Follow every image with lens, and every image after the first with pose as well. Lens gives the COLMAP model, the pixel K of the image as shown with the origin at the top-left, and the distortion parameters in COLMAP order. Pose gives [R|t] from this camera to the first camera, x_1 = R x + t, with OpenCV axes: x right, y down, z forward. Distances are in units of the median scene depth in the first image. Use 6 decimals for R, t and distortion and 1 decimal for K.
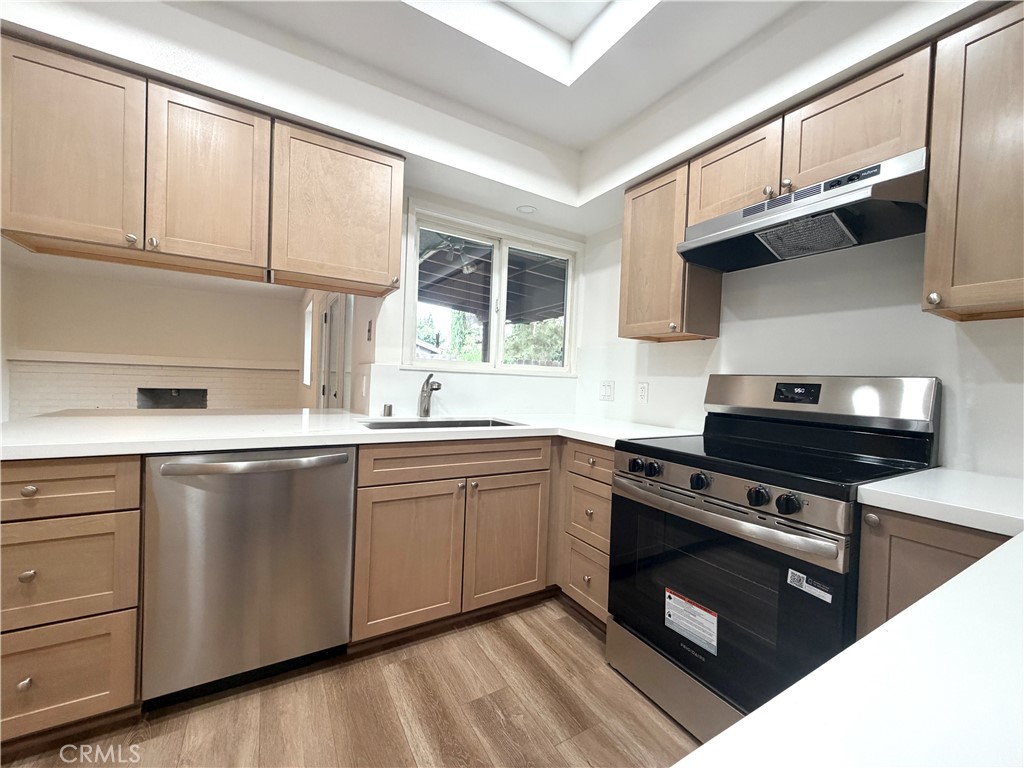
lens RADIAL K [[408.0, 0, 508.1], [0, 408.0, 385.5], [0, 0, 1]] dist [0.000421, 0.000288]
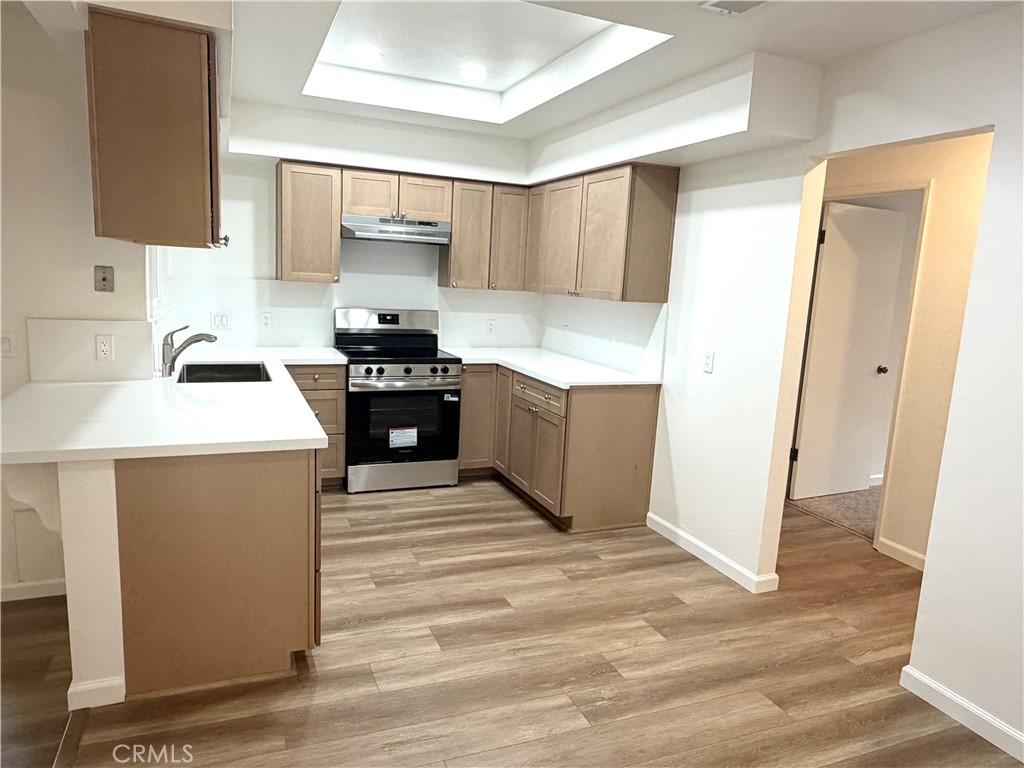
lens RADIAL K [[674.6, 0, 506.9], [0, 674.6, 386.2], [0, 0, 1]] dist [-0.000413, -0.000097]
pose [[0.143343, -0.194345, 0.970404, -2.250071], [-0.027424, 0.979373, 0.200192, -0.310270], [-0.989293, -0.055308, 0.135056, 0.026677]]
